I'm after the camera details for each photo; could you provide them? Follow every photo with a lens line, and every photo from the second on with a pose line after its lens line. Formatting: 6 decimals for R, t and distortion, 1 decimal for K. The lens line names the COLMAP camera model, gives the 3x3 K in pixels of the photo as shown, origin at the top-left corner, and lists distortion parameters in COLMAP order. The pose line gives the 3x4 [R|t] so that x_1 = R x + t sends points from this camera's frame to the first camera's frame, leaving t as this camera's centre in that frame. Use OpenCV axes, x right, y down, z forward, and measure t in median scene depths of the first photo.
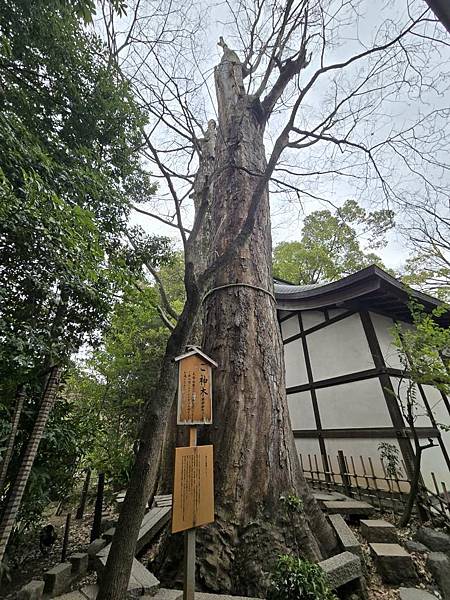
lens RADIAL K [[247.7, 0, 224.5], [0, 247.7, 287.7], [0, 0, 1]] dist [-0.000757, -0.000271]
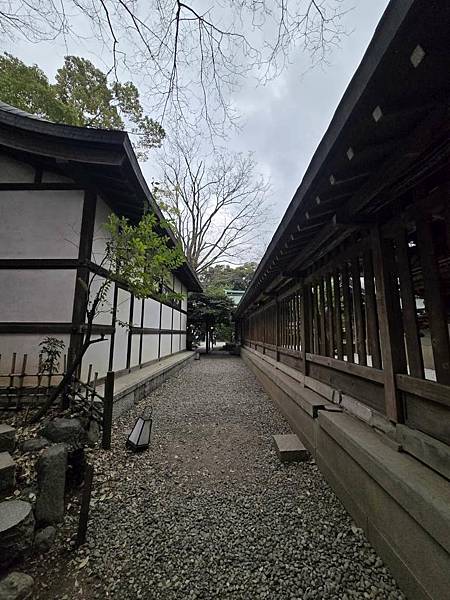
lens RADIAL K [[258.4, 0, 224.3], [0, 258.4, 295.6], [0, 0, 1]] dist [-0.010431, 0.000074]
pose [[0.511207, 0.134468, 0.848874, 0.201907], [-0.445480, 0.886108, 0.127910, 0.141743], [-0.734994, -0.443544, 0.512887, 0.209013]]
